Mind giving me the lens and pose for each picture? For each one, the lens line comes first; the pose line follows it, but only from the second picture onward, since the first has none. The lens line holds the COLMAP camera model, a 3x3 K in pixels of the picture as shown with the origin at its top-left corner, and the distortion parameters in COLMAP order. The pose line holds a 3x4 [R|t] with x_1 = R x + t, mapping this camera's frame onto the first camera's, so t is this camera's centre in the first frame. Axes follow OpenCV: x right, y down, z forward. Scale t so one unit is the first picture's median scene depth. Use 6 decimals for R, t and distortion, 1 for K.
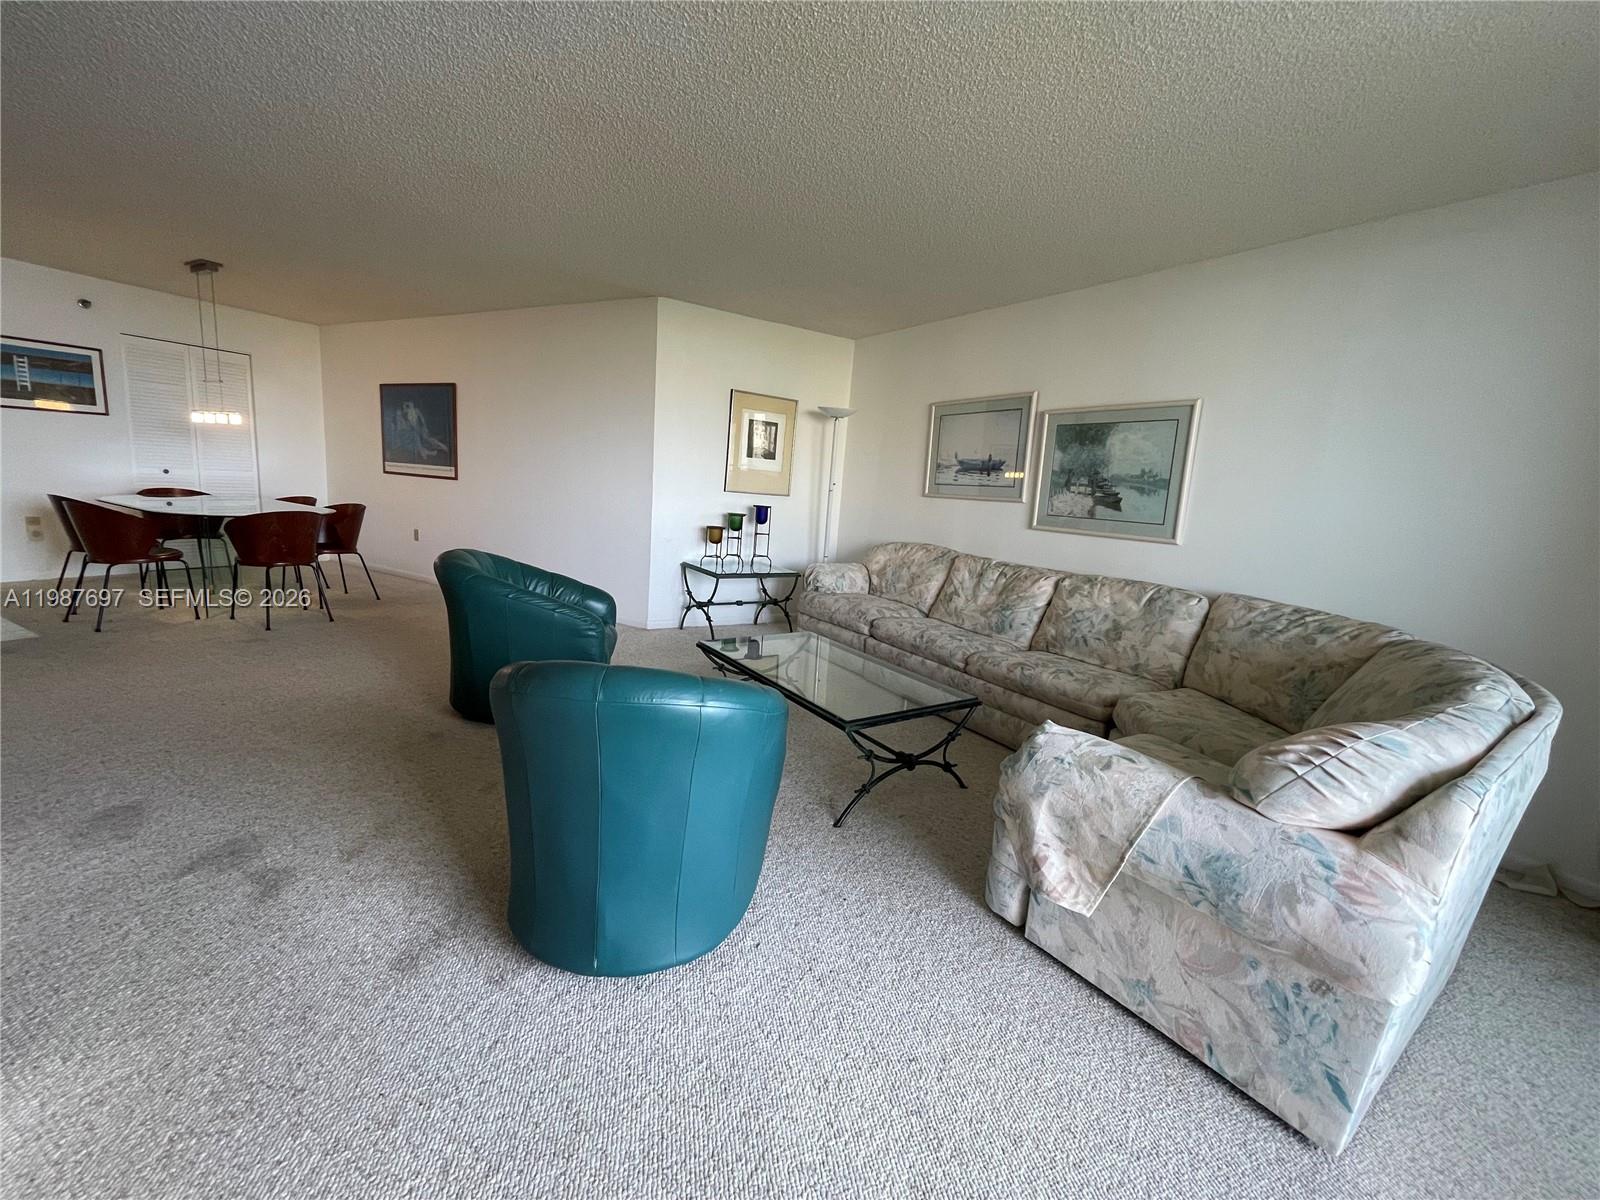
lens RADIAL K [[645.3, 0, 800.0], [0, 645.3, 600.0], [0, 0, 1]] dist [-0.000256, 0.000020]
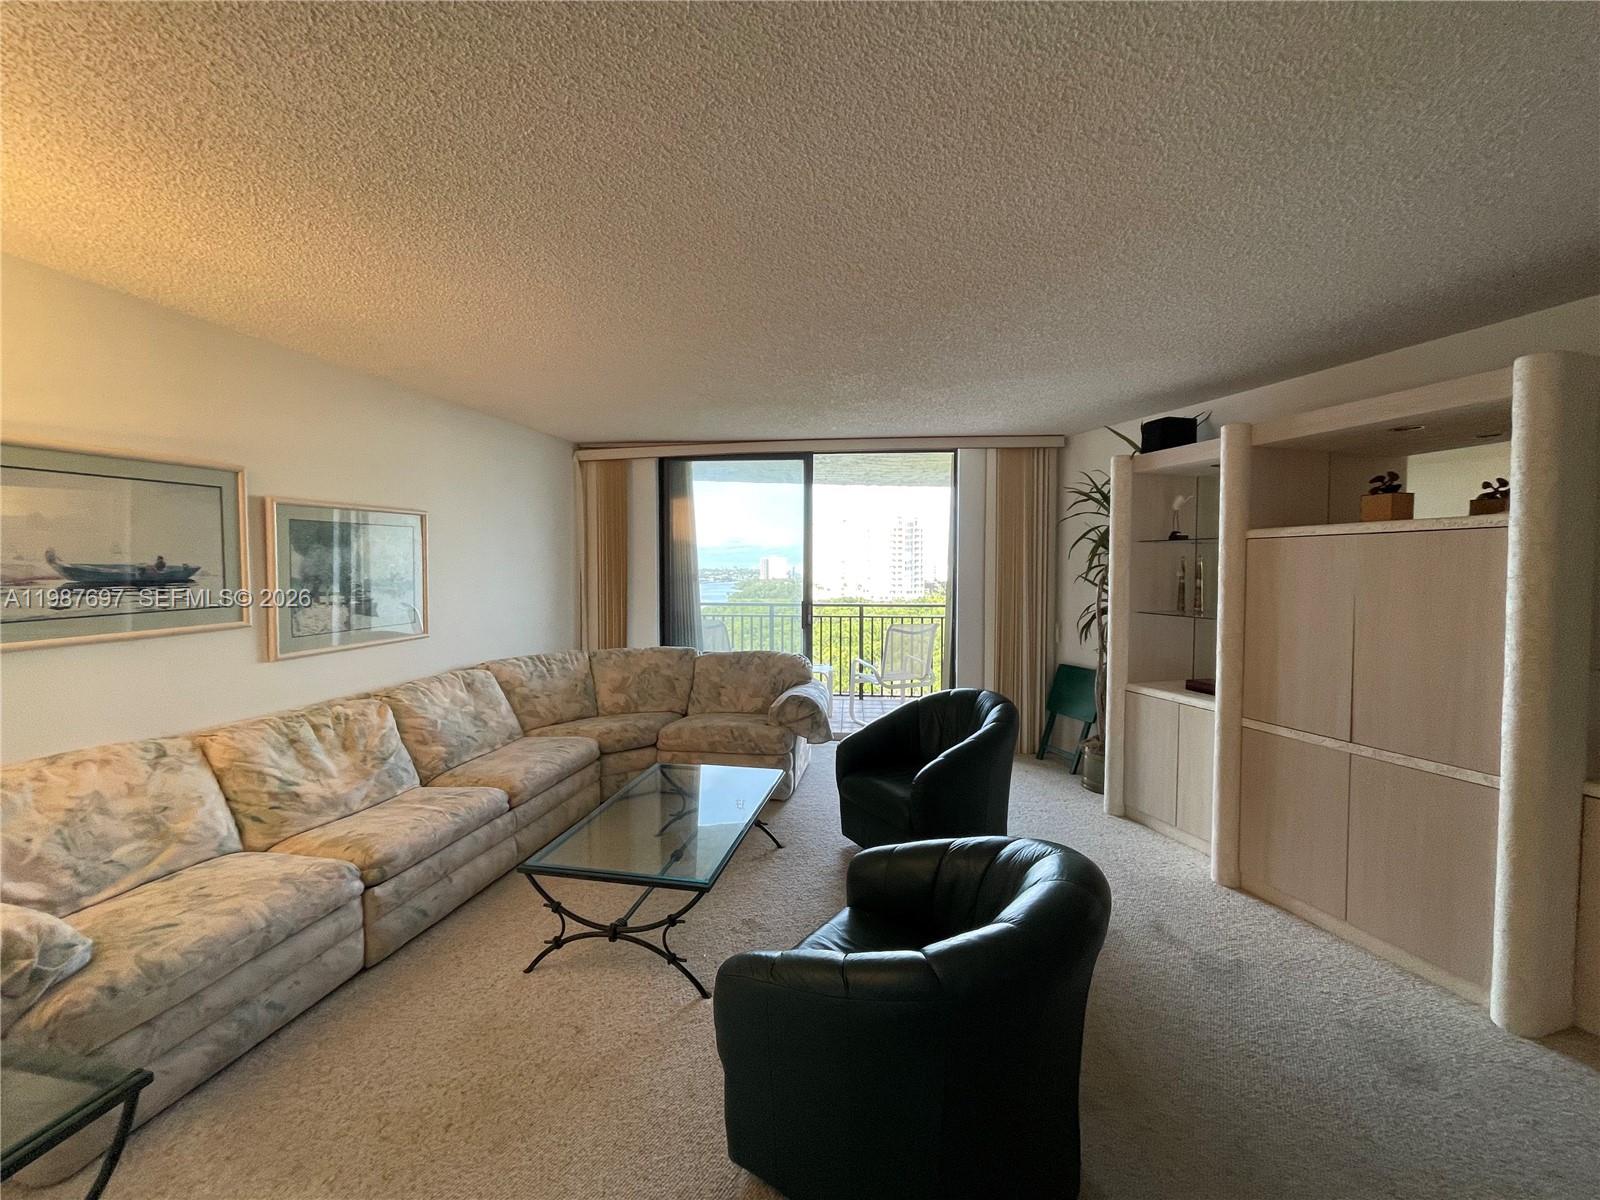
lens RADIAL K [[650.7, 0, 791.4], [0, 650.7, 589.4], [0, 0, 1]] dist [0.002785, 0.000467]
pose [[-0.705309, -0.097425, 0.702174, -0.524691], [0.075675, 0.974504, 0.211224, -0.291208], [-0.704849, 0.202116, -0.679953, 1.061976]]
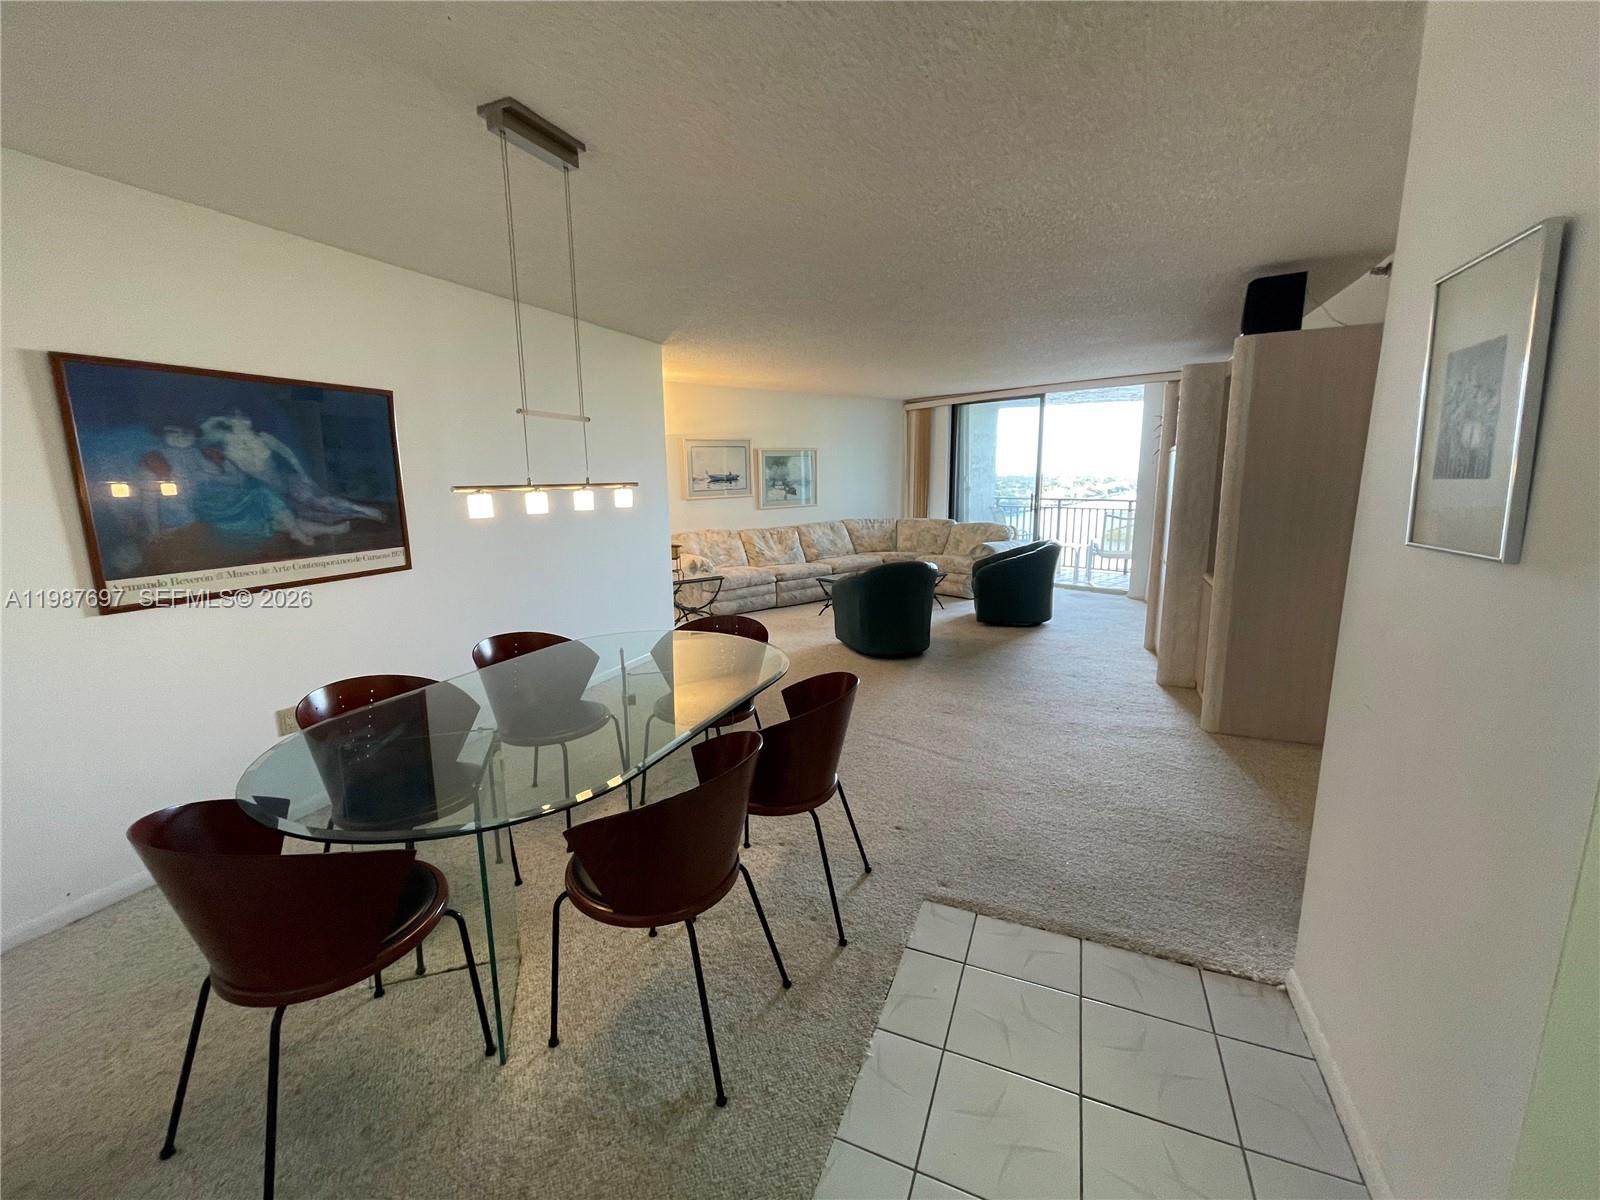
lens RADIAL K [[650.7, 0, 791.4], [0, 650.7, 589.4], [0, 0, 1]] dist [0.002785, 0.000467]
pose [[-0.081463, -0.243183, 0.966554, -1.574006], [0.185762, 0.949079, 0.254443, -0.358576], [-0.979212, 0.200277, -0.032141, 1.012590]]
